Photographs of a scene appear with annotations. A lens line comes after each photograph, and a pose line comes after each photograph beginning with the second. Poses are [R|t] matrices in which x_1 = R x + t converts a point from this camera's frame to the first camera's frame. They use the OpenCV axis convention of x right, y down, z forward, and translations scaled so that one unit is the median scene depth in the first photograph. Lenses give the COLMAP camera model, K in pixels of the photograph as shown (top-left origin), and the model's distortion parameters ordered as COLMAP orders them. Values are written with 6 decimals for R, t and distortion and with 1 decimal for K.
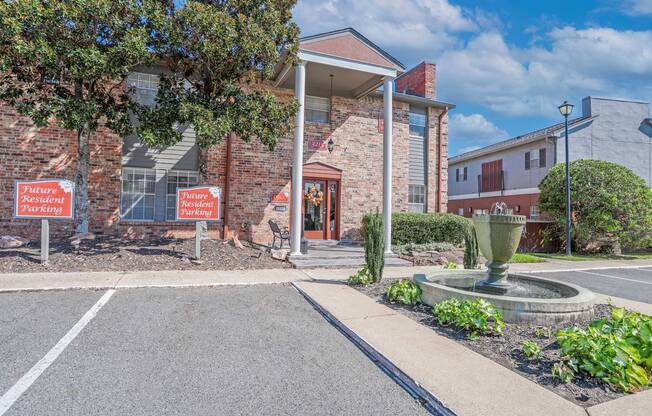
lens RADIAL K [[316.9, 0, 321.8], [0, 316.9, 206.8], [0, 0, 1]] dist [-0.058215, 0.012899]
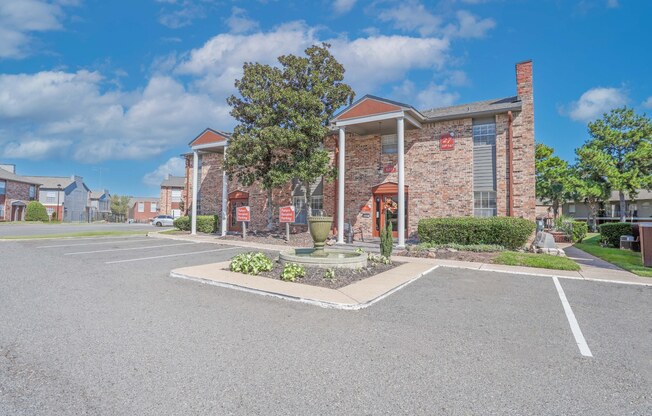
lens RADIAL K [[316.9, 0, 319.2], [0, 316.9, 203.5], [0, 0, 1]] dist [-0.058215, 0.012899]
pose [[0.609197, -0.050478, -0.791410, 0.858874], [0.015828, 0.998547, -0.051505, 0.019957], [0.792861, 0.018850, 0.609111, -0.092593]]
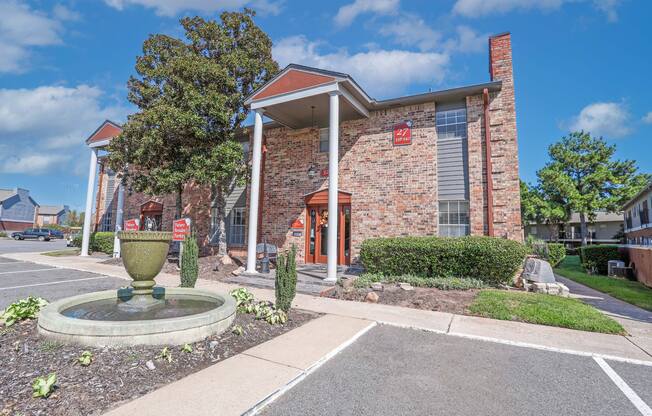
lens RADIAL K [[316.9, 0, 310.1], [0, 316.9, 205.5], [0, 0, 1]] dist [-0.058215, 0.012899]
pose [[0.663304, -0.084542, -0.743559, 0.687321], [0.007019, 0.994257, -0.106785, 0.023141], [0.748317, 0.065612, 0.660088, 0.260693]]
